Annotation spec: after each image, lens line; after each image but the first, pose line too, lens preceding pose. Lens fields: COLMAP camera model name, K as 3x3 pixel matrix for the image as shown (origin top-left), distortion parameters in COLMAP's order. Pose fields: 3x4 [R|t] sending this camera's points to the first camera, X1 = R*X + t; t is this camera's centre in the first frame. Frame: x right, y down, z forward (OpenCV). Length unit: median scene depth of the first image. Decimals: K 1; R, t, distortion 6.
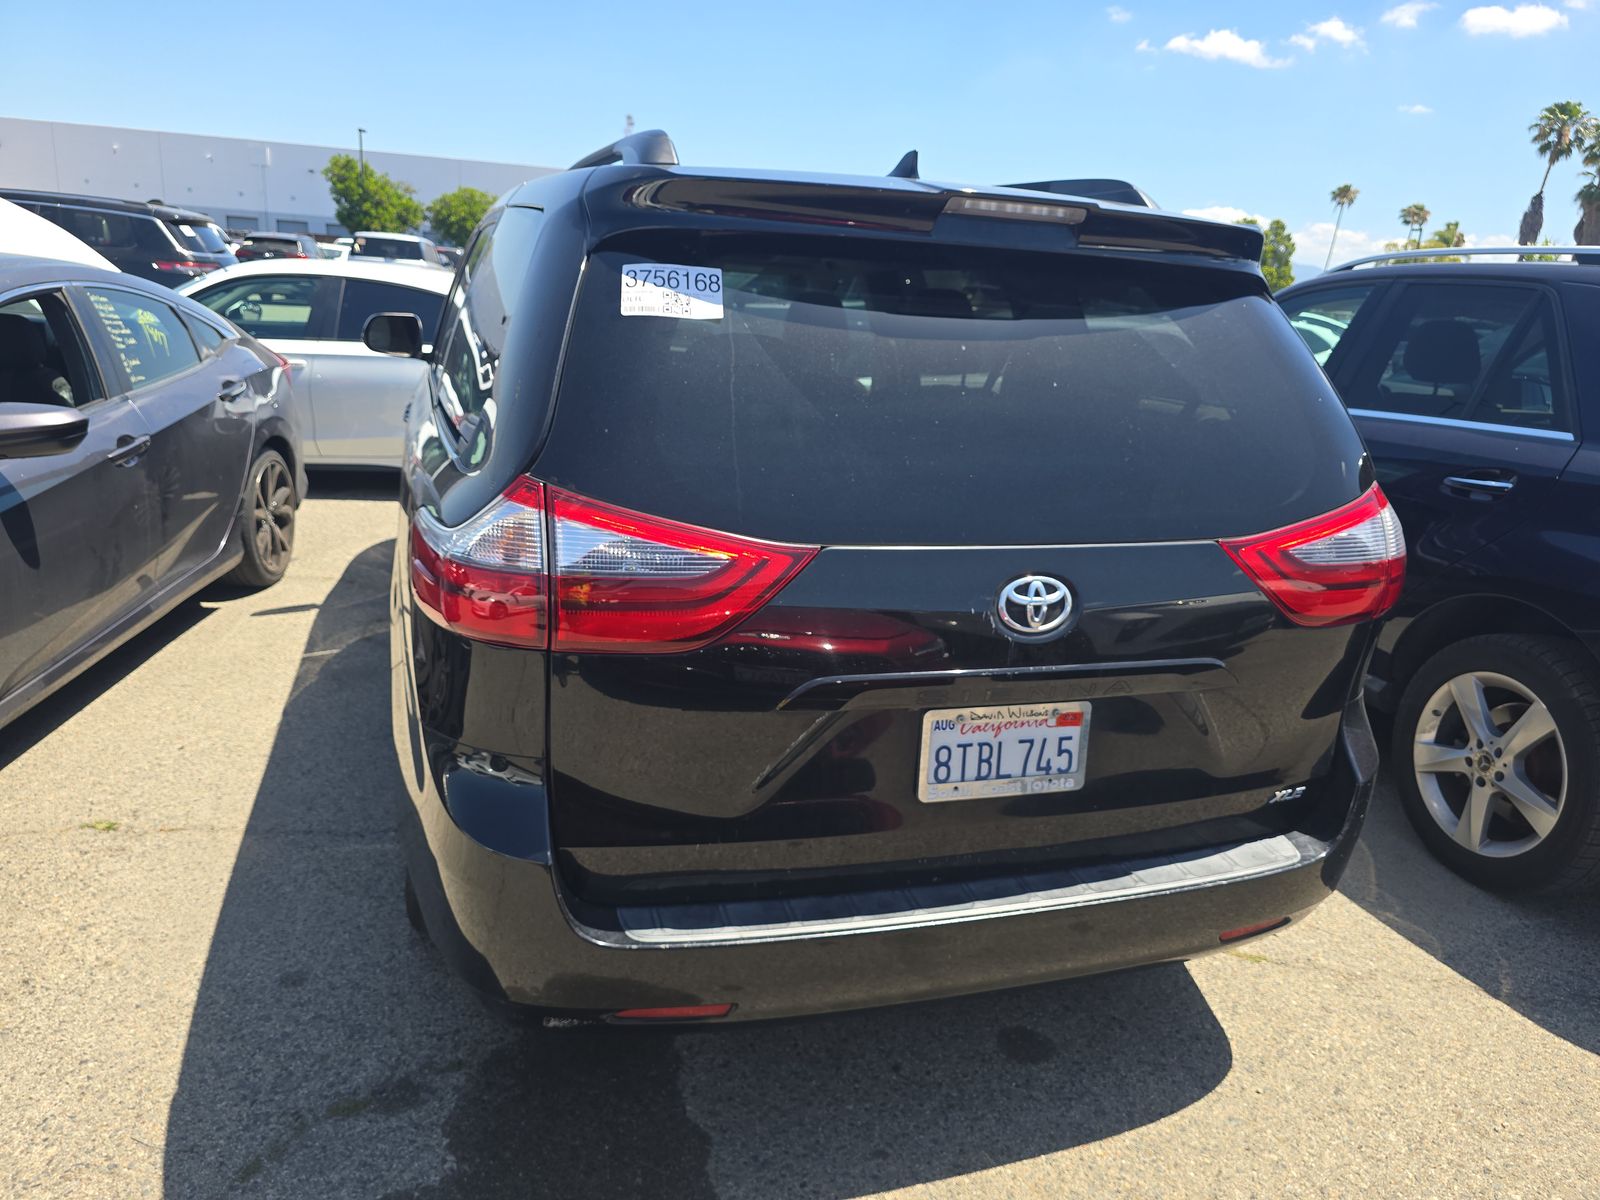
lens RADIAL K [[1088.2, 0, 800.0], [0, 1088.2, 600.0], [0, 0, 1]] dist [0.017133, -0.018640]
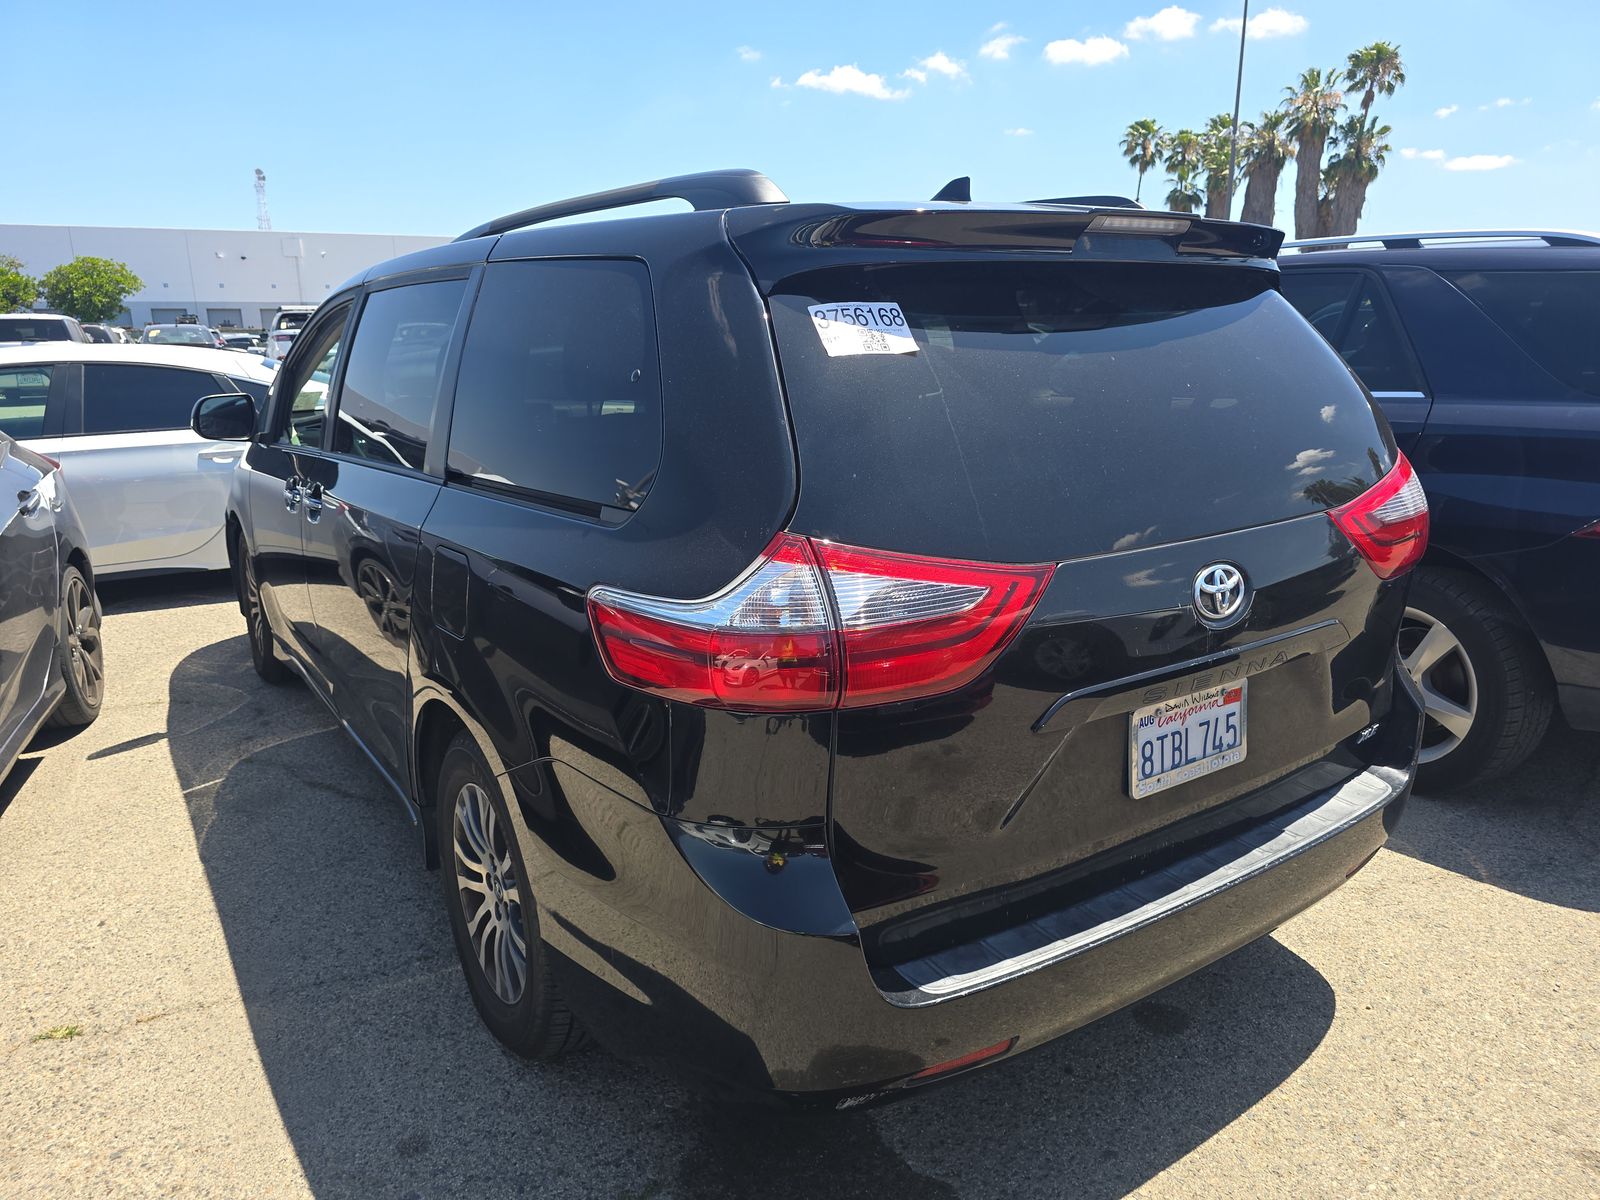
lens RADIAL K [[1088.3, 0, 800.0], [0, 1088.3, 600.0], [0, 0, 1]] dist [0.008654, -0.006363]
pose [[0.957181, -0.145829, 0.250078, -0.364406], [0.153136, 0.988155, -0.009908, -0.033335], [-0.245671, 0.047780, 0.968175, 0.063590]]
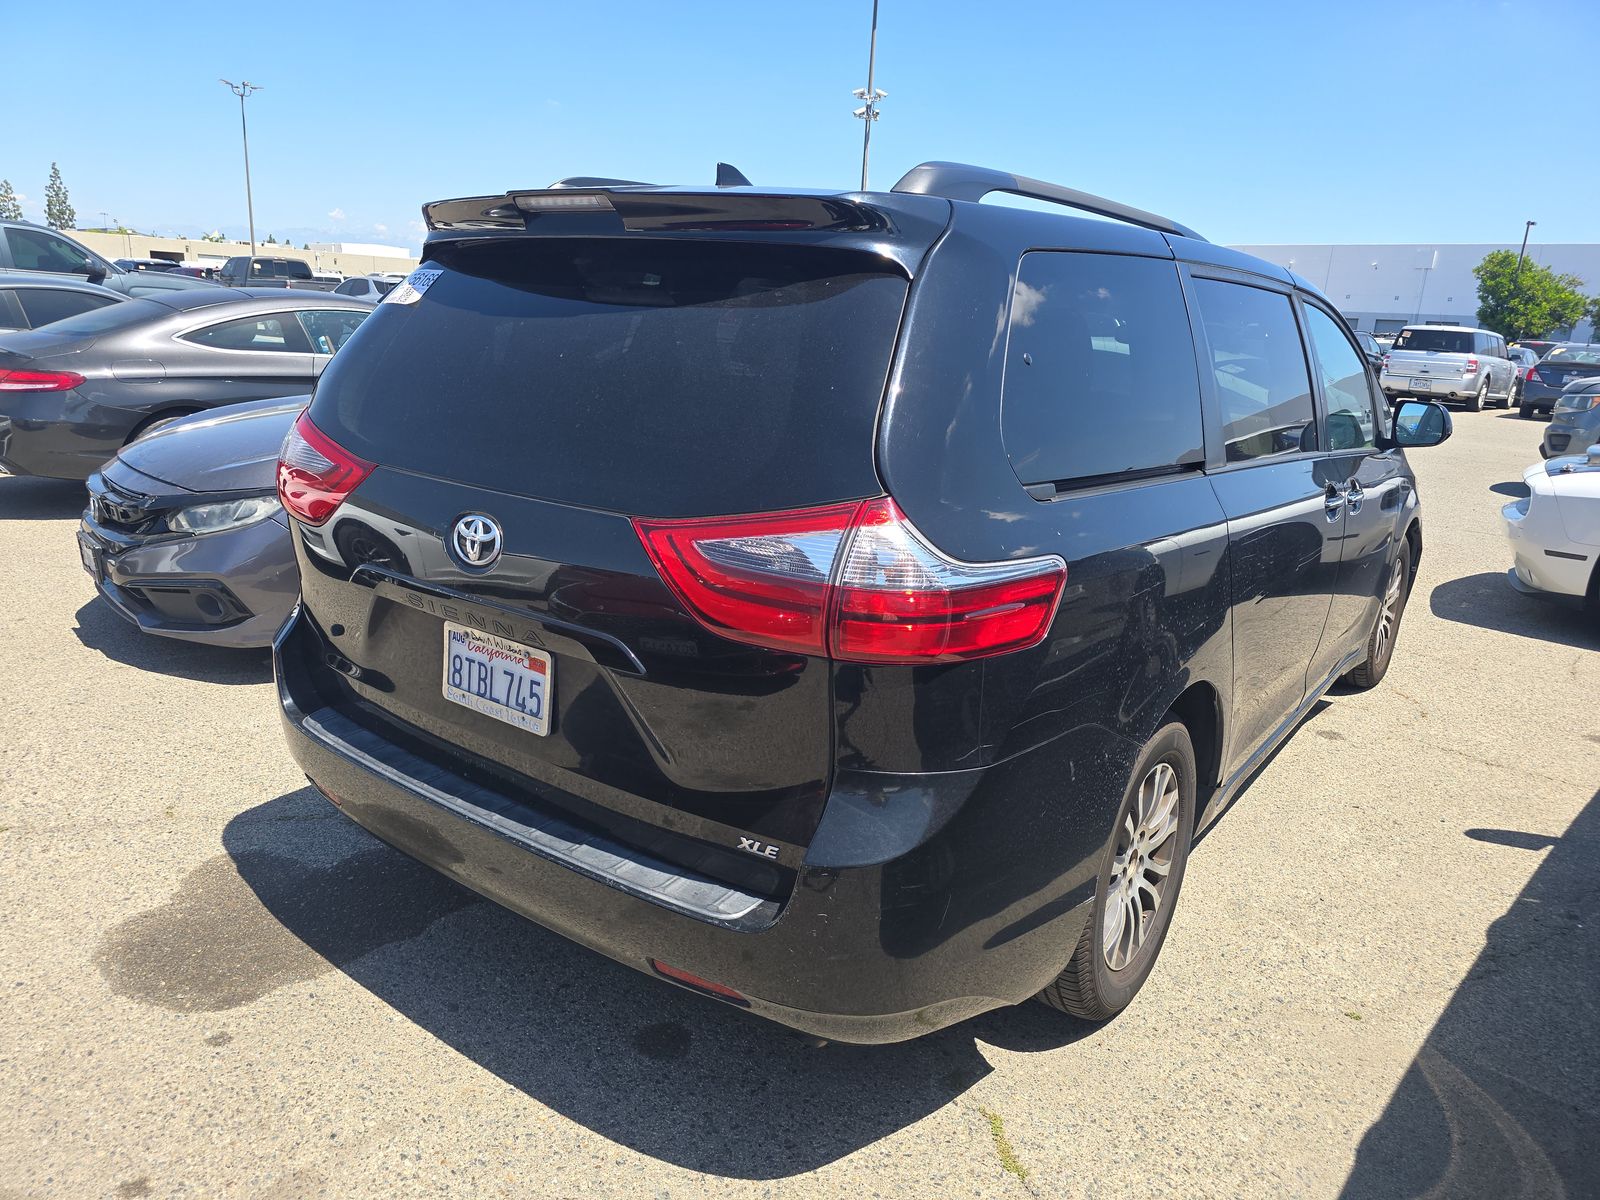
lens RADIAL K [[1088.3, 0, 800.0], [0, 1088.3, 600.0], [0, 0, 1]] dist [0.008654, -0.006363]
pose [[0.587959, 0.167064, -0.791450, 1.103483], [-0.235687, 0.971367, 0.029952, -0.040953], [0.773793, 0.168924, 0.610499, 0.478278]]
